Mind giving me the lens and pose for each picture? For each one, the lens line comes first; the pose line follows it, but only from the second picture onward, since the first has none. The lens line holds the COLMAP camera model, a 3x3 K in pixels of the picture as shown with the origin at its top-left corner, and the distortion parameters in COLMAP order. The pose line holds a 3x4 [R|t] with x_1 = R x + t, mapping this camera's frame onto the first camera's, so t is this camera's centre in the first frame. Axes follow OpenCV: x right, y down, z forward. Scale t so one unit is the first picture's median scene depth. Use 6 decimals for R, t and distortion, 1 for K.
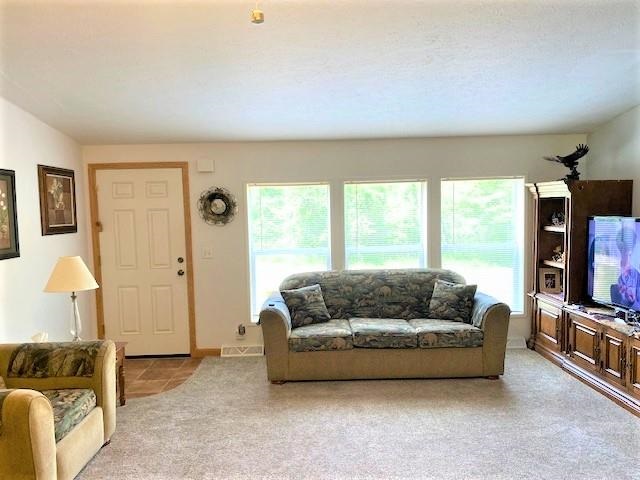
lens RADIAL K [[490.6, 0, 320.0], [0, 490.6, 240.0], [0, 0, 1]] dist [0.048098, -0.039325]
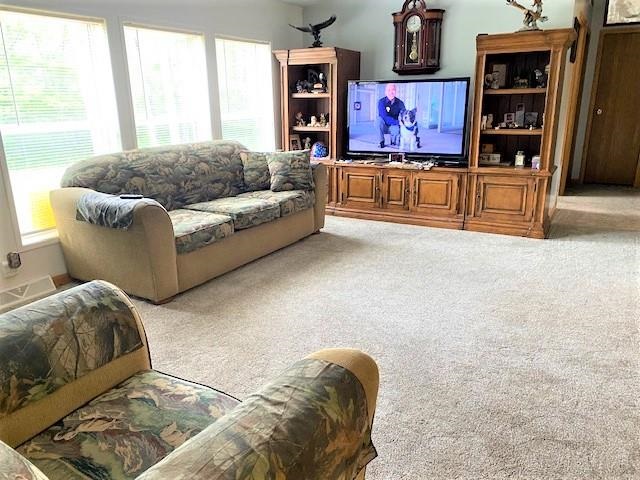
lens RADIAL K [[490.6, 0, 319.8], [0, 490.6, 240.6], [0, 0, 1]] dist [0.048098, -0.039325]
pose [[0.526362, -0.224903, 0.819976, -0.501782], [0.058826, 0.971705, 0.228757, 0.044631], [-0.848223, -0.072173, 0.524699, 0.395092]]
